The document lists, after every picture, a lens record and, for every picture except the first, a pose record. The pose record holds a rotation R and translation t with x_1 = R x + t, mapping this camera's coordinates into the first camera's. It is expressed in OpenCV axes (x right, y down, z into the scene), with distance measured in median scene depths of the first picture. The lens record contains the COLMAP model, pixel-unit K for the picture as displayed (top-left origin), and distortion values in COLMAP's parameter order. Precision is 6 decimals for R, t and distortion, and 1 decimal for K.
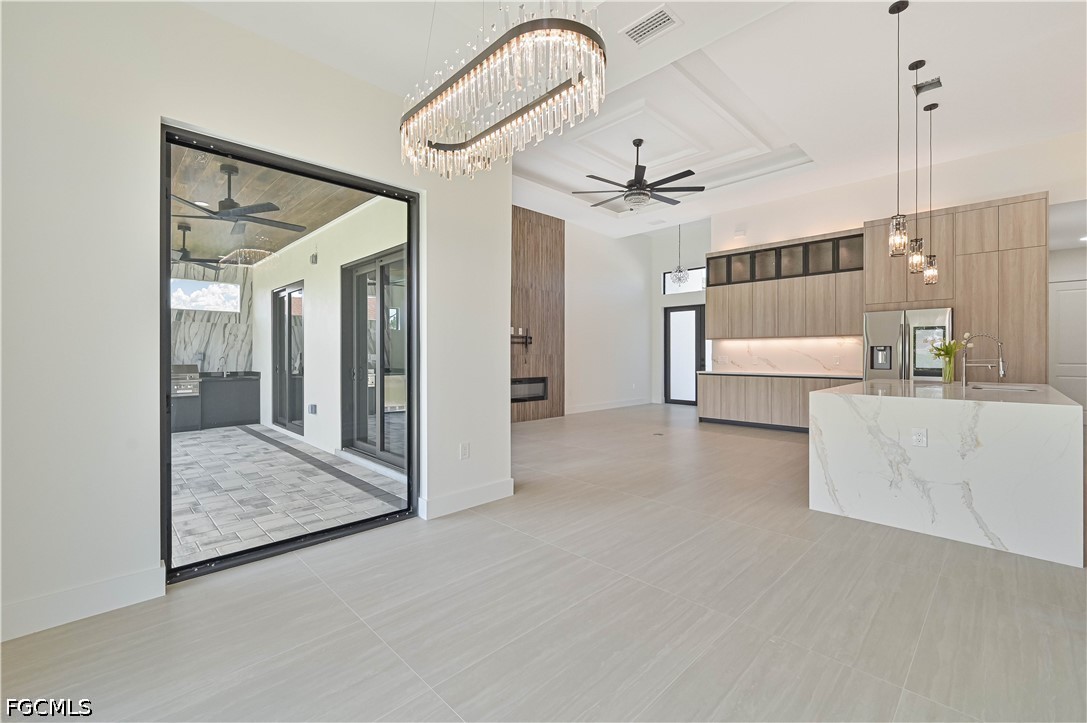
lens RADIAL K [[458.1, 0, 544.1], [0, 458.1, 357.0], [0, 0, 1]] dist [0.000601, 0.000046]
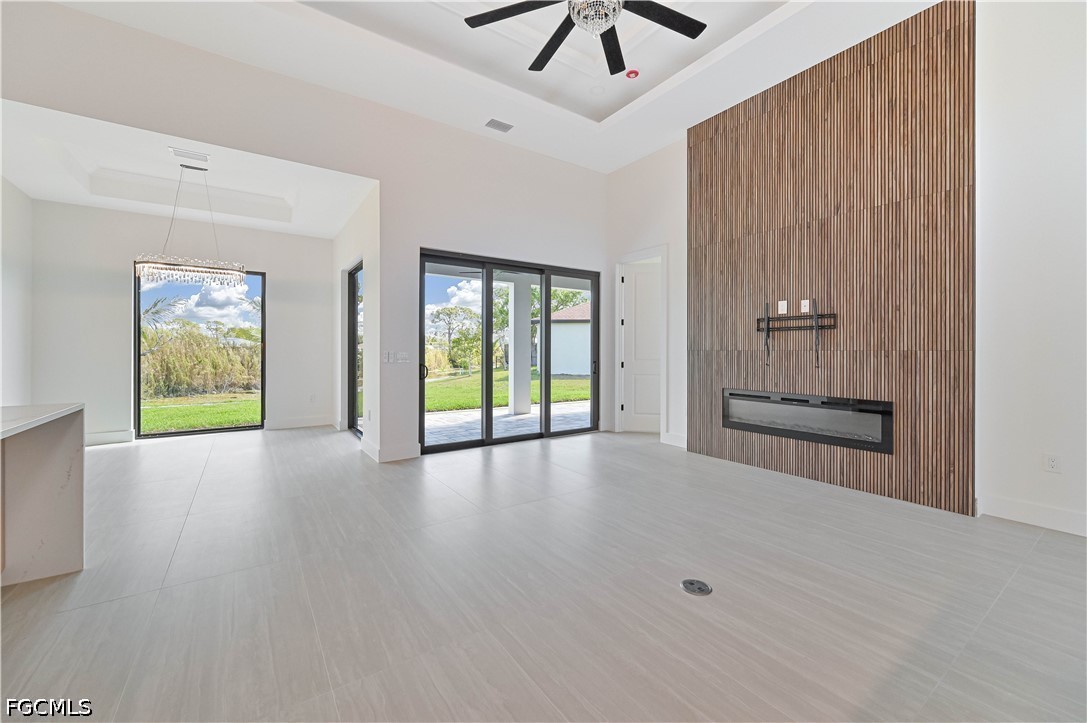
lens RADIAL K [[431.8, 0, 548.9], [0, 431.8, 349.2], [0, 0, 1]] dist [-0.000284, -0.000064]
pose [[-0.163882, -0.002836, -0.986476, 0.490827], [-0.004668, 0.999987, -0.002099, -0.004000], [0.986469, 0.004261, -0.163893, 0.800867]]
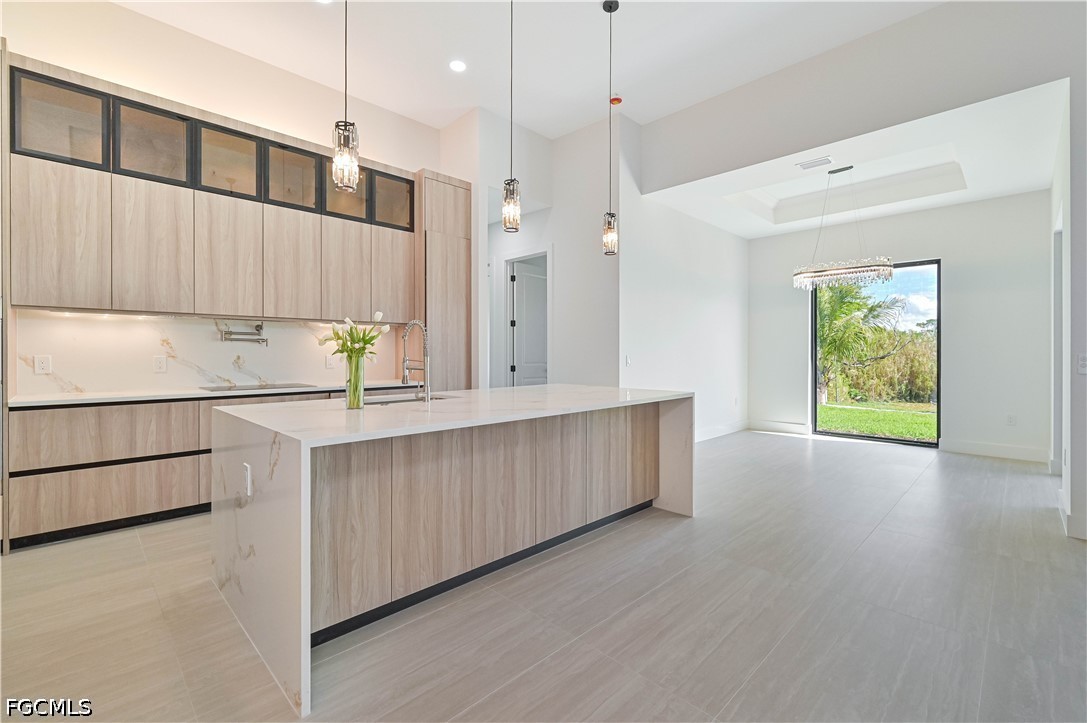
lens RADIAL K [[471.3, 0, 546.5], [0, 471.3, 354.7], [0, 0, 1]] dist [0.000162, 0.000107]
pose [[-0.999965, -0.001498, -0.008258, 0.392590], [-0.001565, 0.999965, 0.008172, -0.004261], [0.008246, 0.008185, -0.999933, 0.865841]]
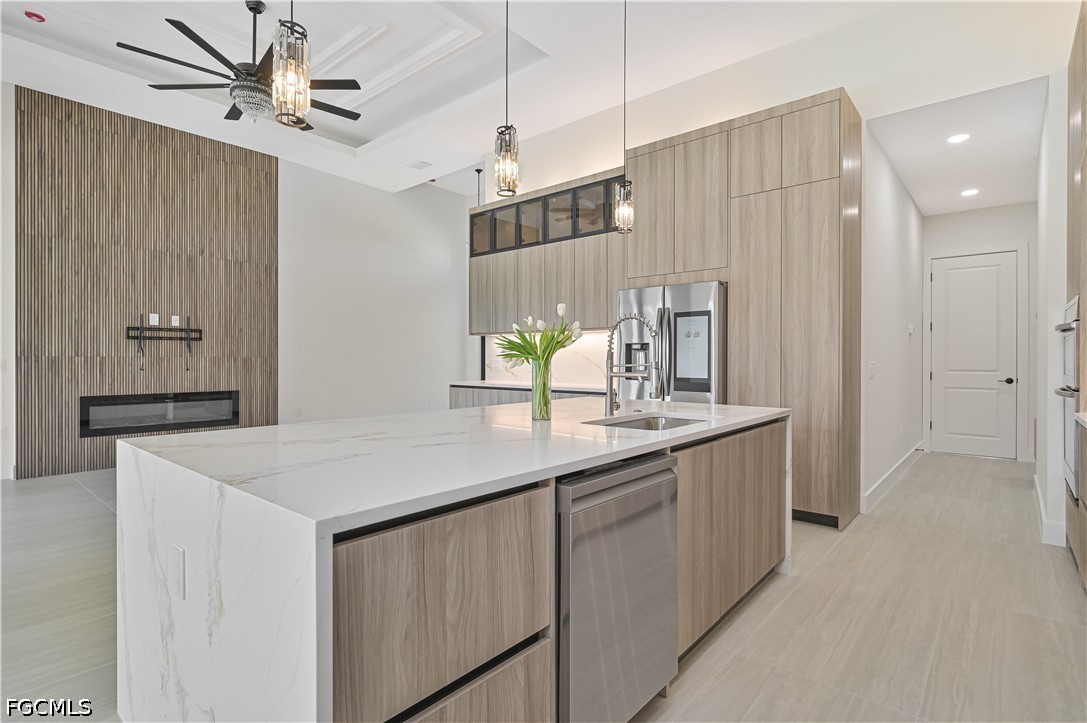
lens RADIAL K [[537.4, 0, 543.5], [0, 537.4, 361.5], [0, 0, 1]] dist [-0.002582, -0.000291]
pose [[0.996974, 0.001332, 0.077728, 0.413464], [-0.001355, 0.999999, 0.000252, 0.000817], [-0.077727, -0.000356, 0.996975, 0.204992]]
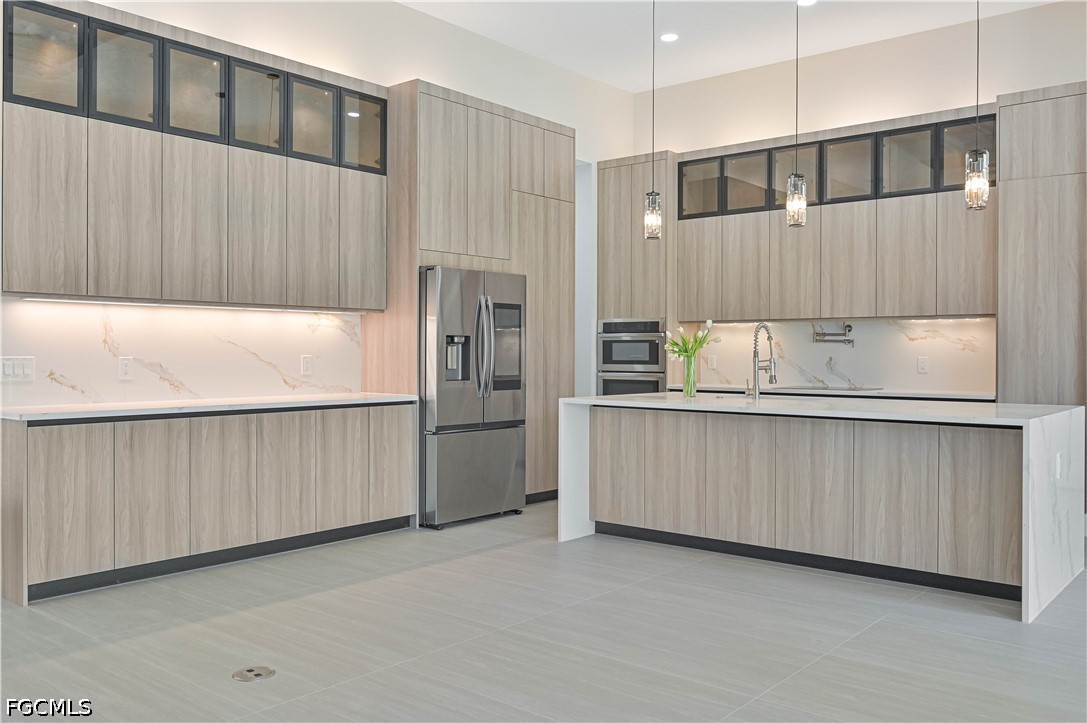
lens RADIAL K [[899.6, 0, 542.4], [0, 899.6, 357.3], [0, 0, 1]] dist [-0.001759, -0.001105]
pose [[-0.095578, -0.006313, 0.995402, -0.207278], [0.000821, 0.999979, 0.006421, -0.004641], [-0.995422, 0.001431, -0.095571, 0.755676]]
